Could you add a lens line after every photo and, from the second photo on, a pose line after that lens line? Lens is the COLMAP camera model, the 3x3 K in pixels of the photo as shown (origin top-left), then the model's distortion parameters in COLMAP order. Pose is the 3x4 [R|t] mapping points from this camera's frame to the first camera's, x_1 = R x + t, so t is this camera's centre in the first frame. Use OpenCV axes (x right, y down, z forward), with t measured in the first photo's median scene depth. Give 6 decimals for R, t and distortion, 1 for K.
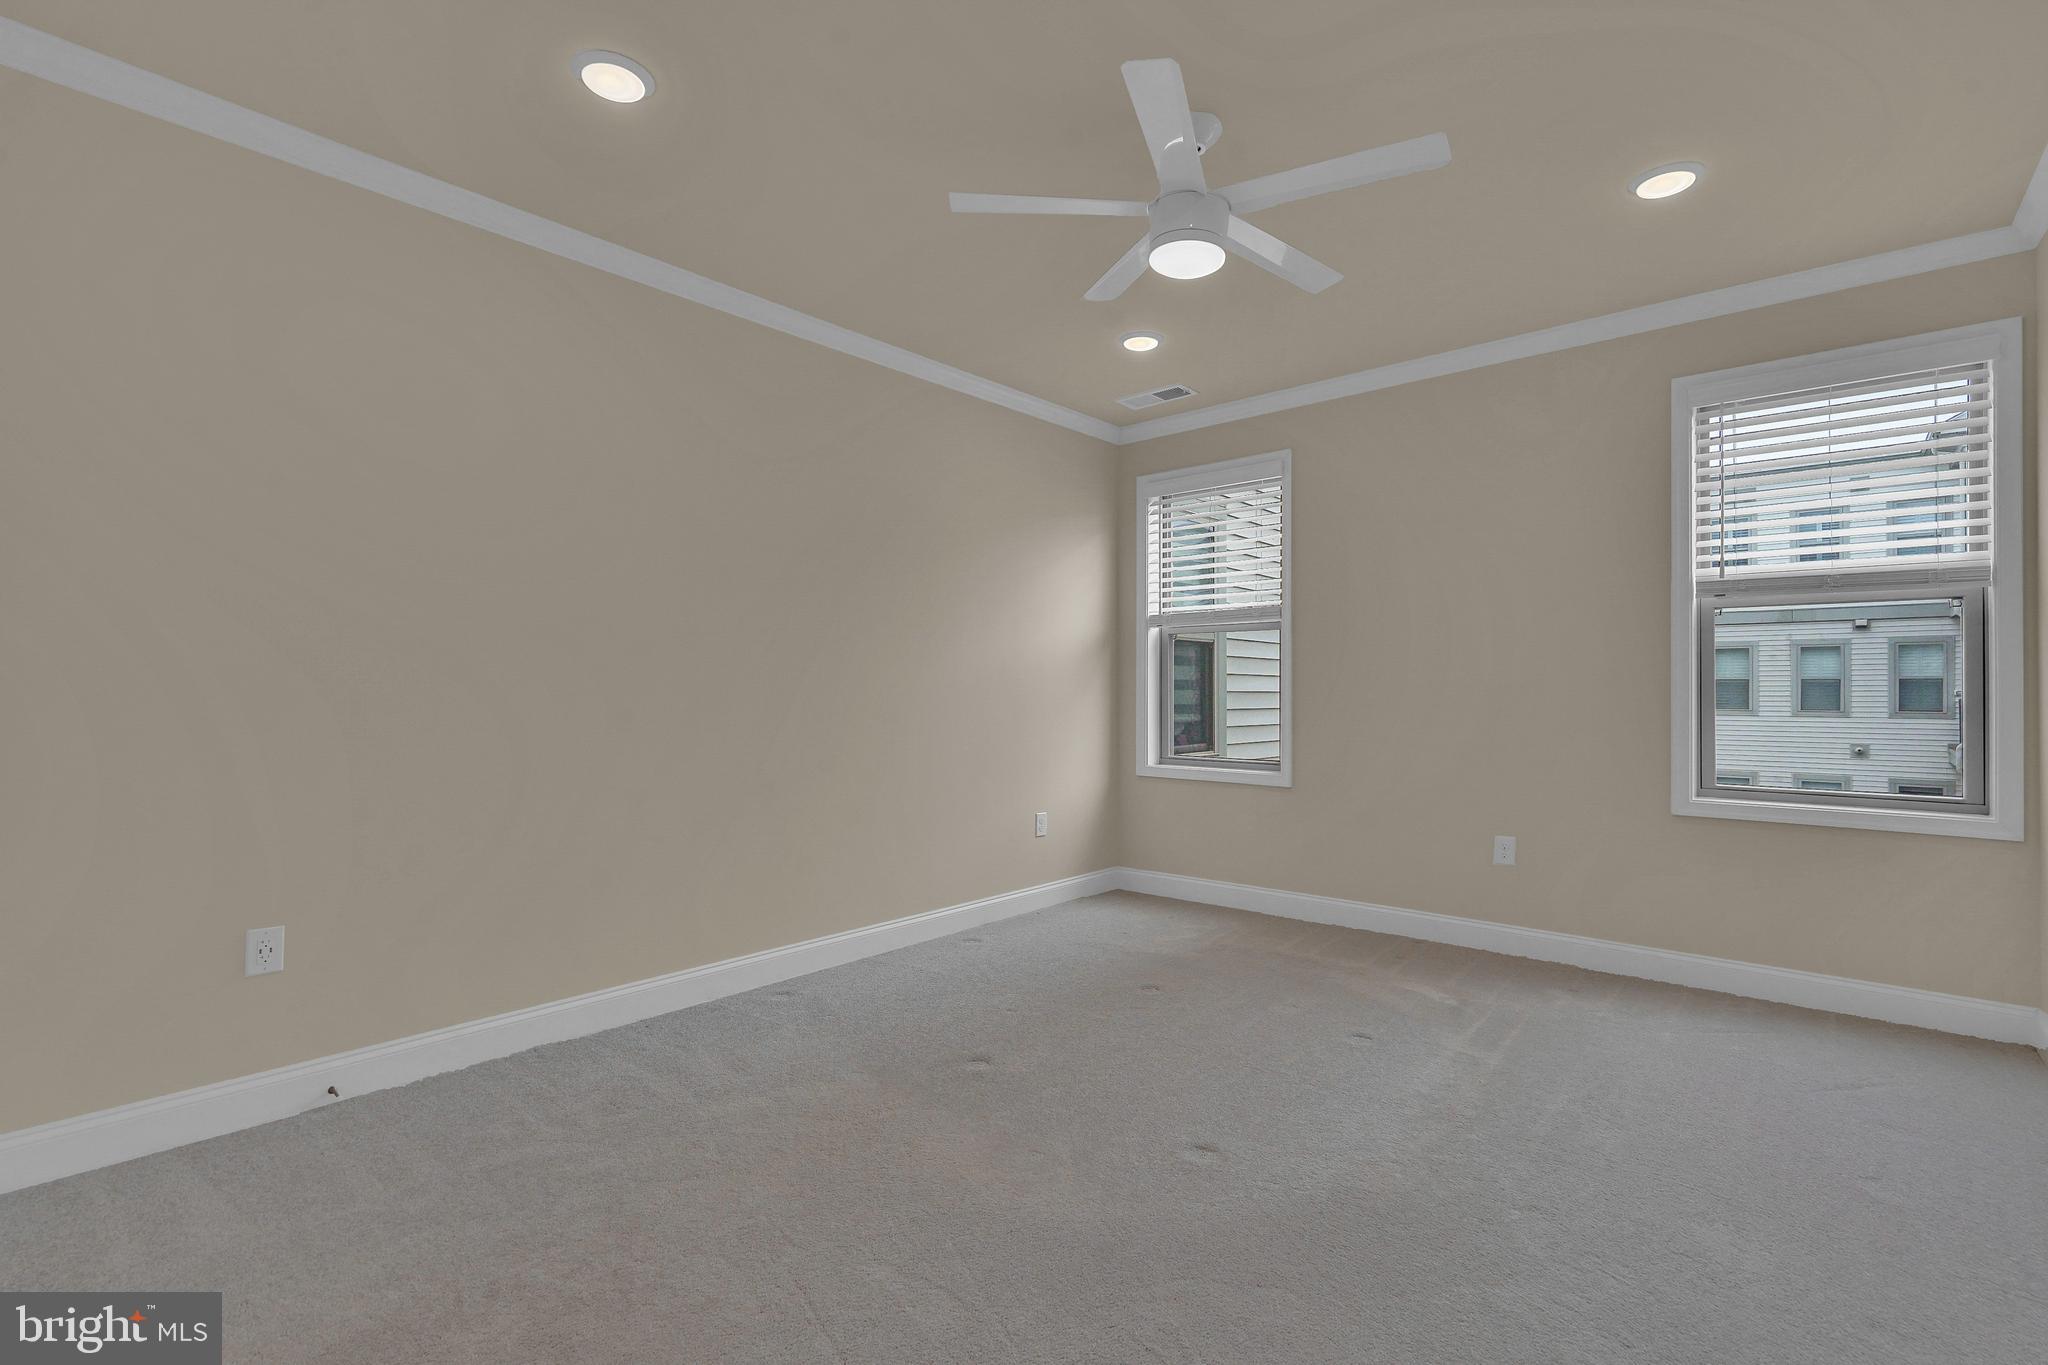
lens RADIAL K [[965.8, 0, 985.3], [0, 965.8, 676.5], [0, 0, 1]] dist [-0.001947, -0.000646]
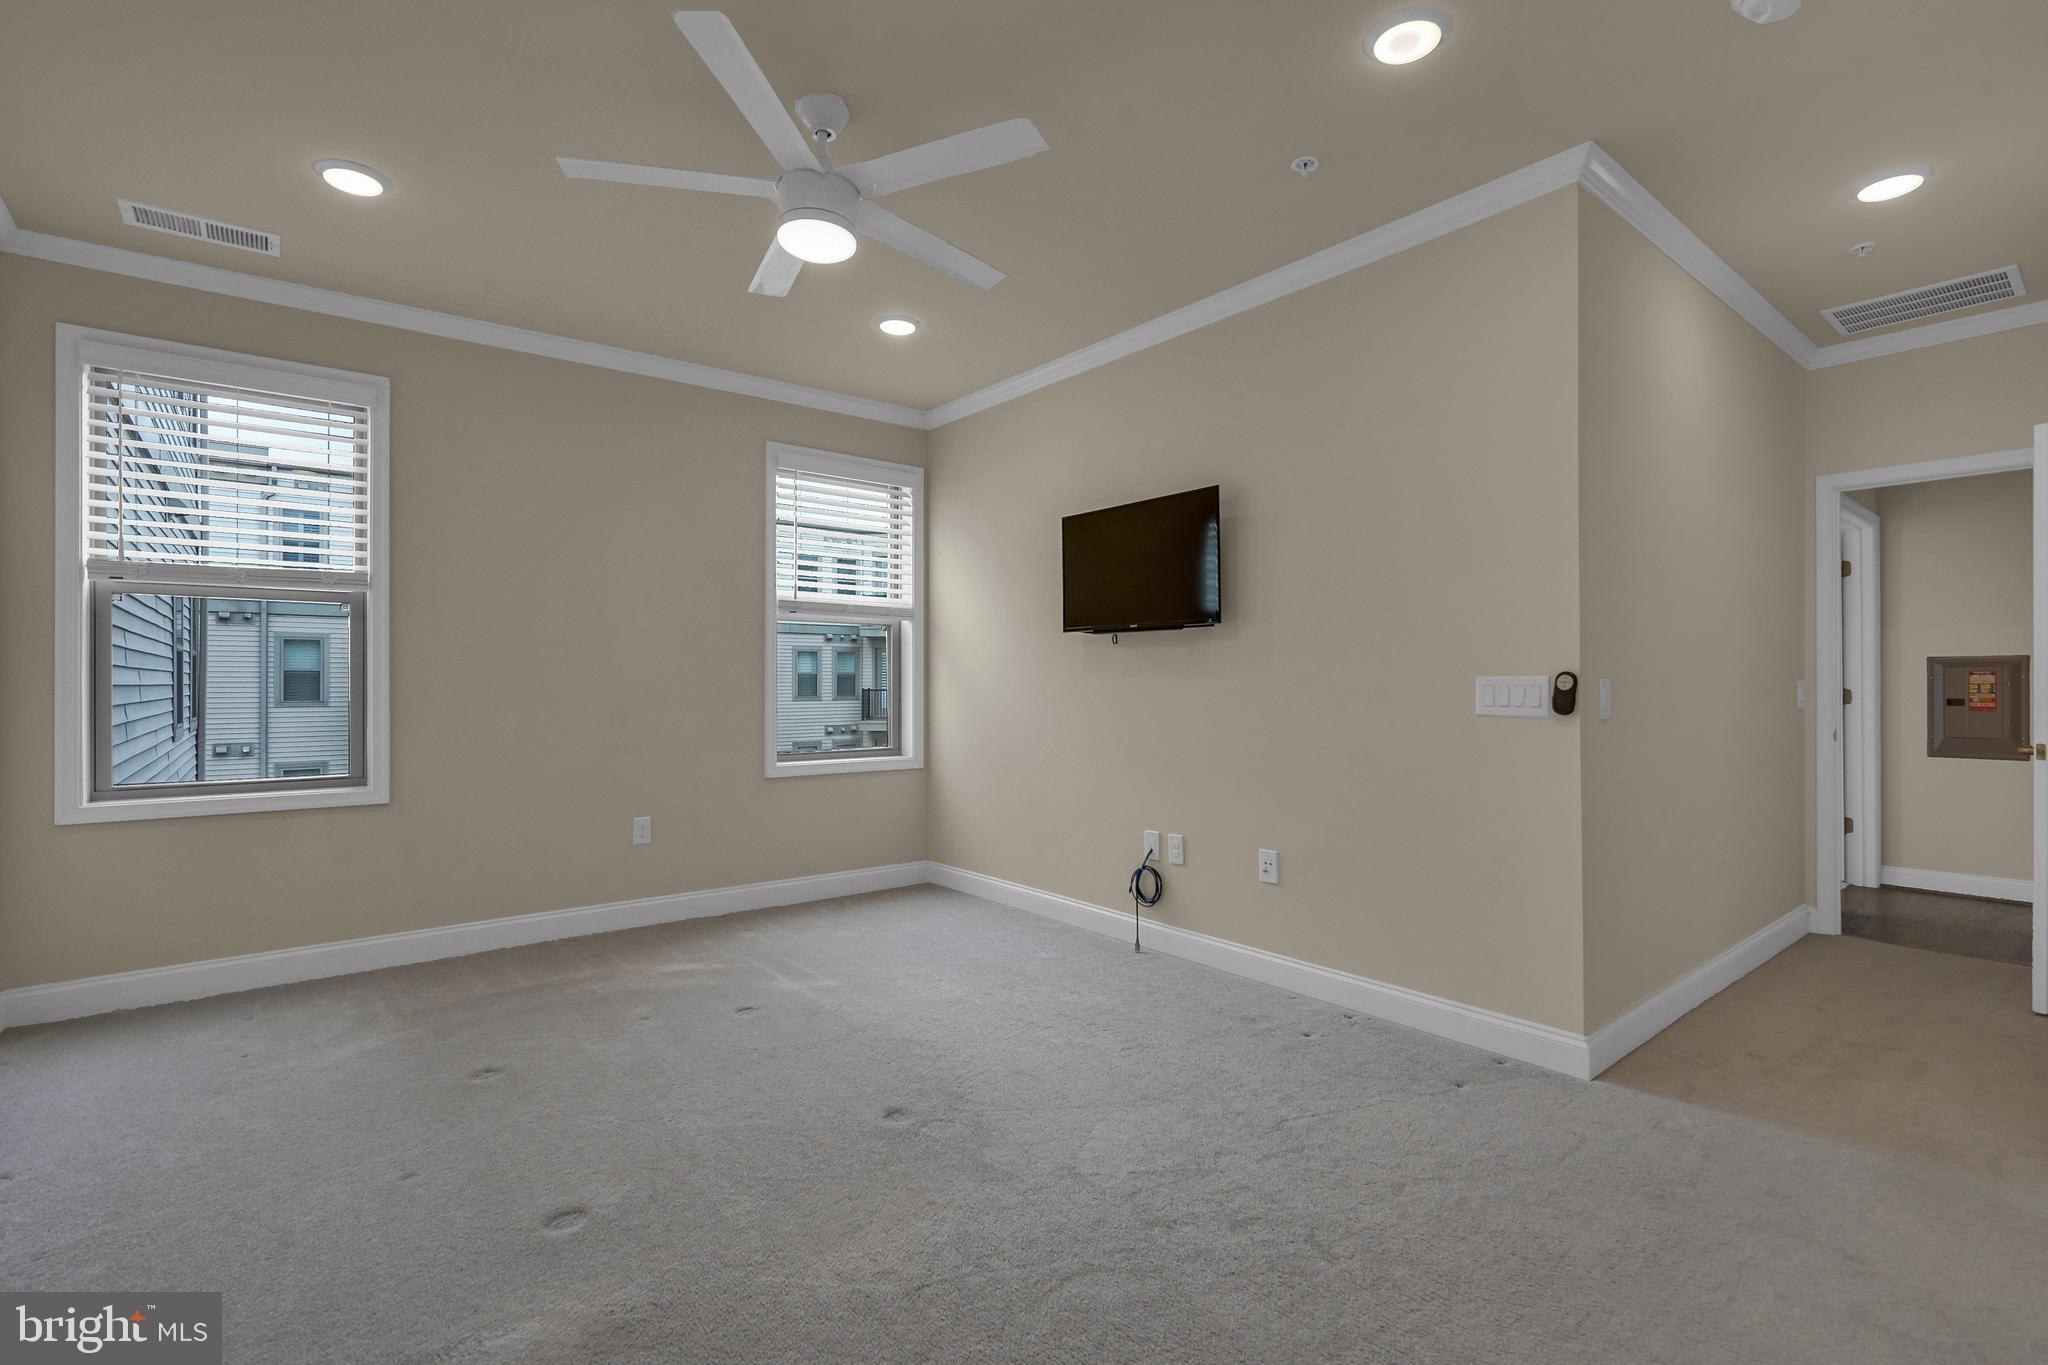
lens RADIAL K [[959.5, 0, 1024.0], [0, 959.5, 682.5], [0, 0, 1]] dist [-0.001629, -0.000818]
pose [[0.117110, -0.001642, 0.993118, -0.088556], [-0.012601, 0.999916, 0.003139, 0.001243], [-0.993039, -0.012882, 0.117080, 0.083791]]
